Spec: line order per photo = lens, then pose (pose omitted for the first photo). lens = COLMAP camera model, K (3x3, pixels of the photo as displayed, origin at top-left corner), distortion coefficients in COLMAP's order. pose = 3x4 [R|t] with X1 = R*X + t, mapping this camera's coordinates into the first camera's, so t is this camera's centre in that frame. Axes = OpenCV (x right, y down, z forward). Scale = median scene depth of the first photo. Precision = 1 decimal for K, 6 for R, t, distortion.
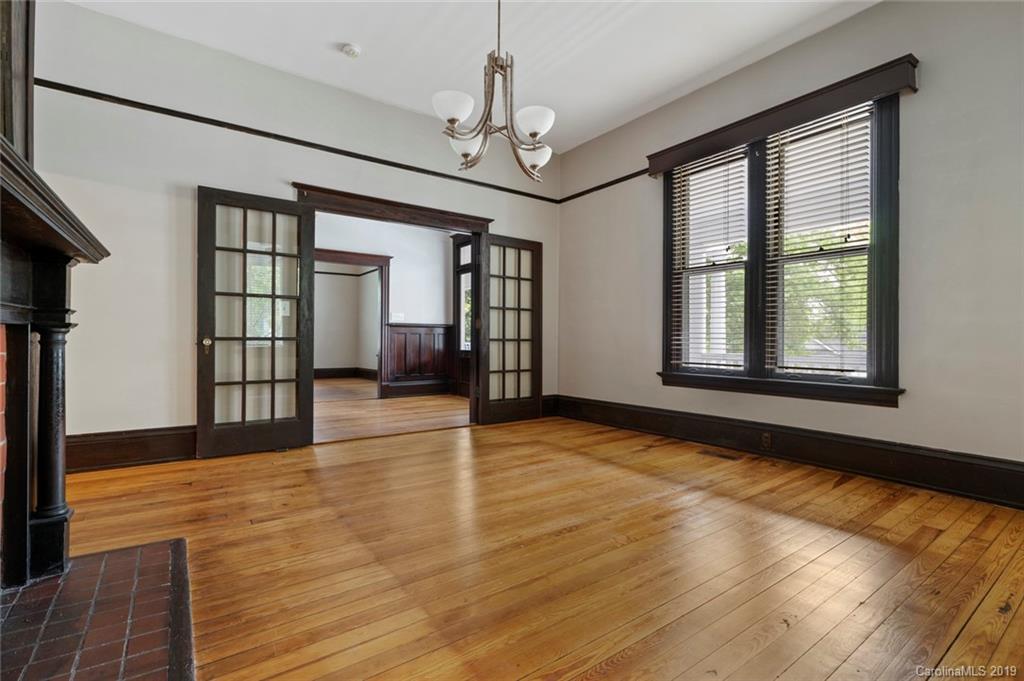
lens RADIAL K [[468.0, 0, 517.1], [0, 468.0, 338.9], [0, 0, 1]] dist [-0.007271, 0.004490]
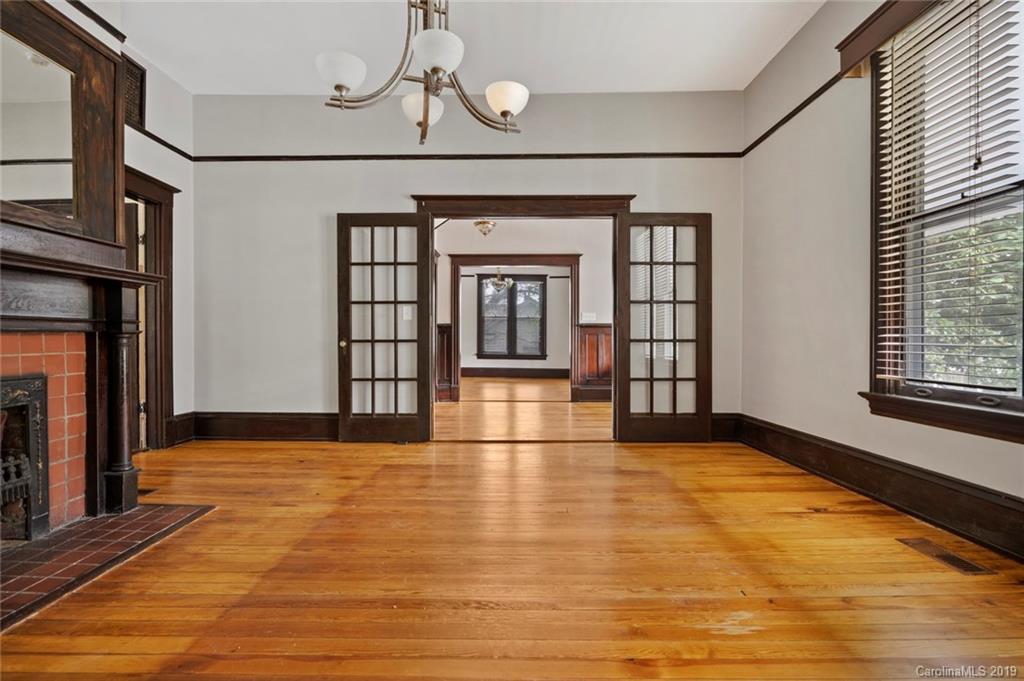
lens RADIAL K [[468.0, 0, 505.9], [0, 468.0, 340.5], [0, 0, 1]] dist [-0.007271, 0.004490]
pose [[0.802241, -0.005328, -0.596977, 0.342245], [0.005910, 0.999982, -0.000983, 0.001786], [0.596971, -0.002740, 0.802258, 0.267721]]
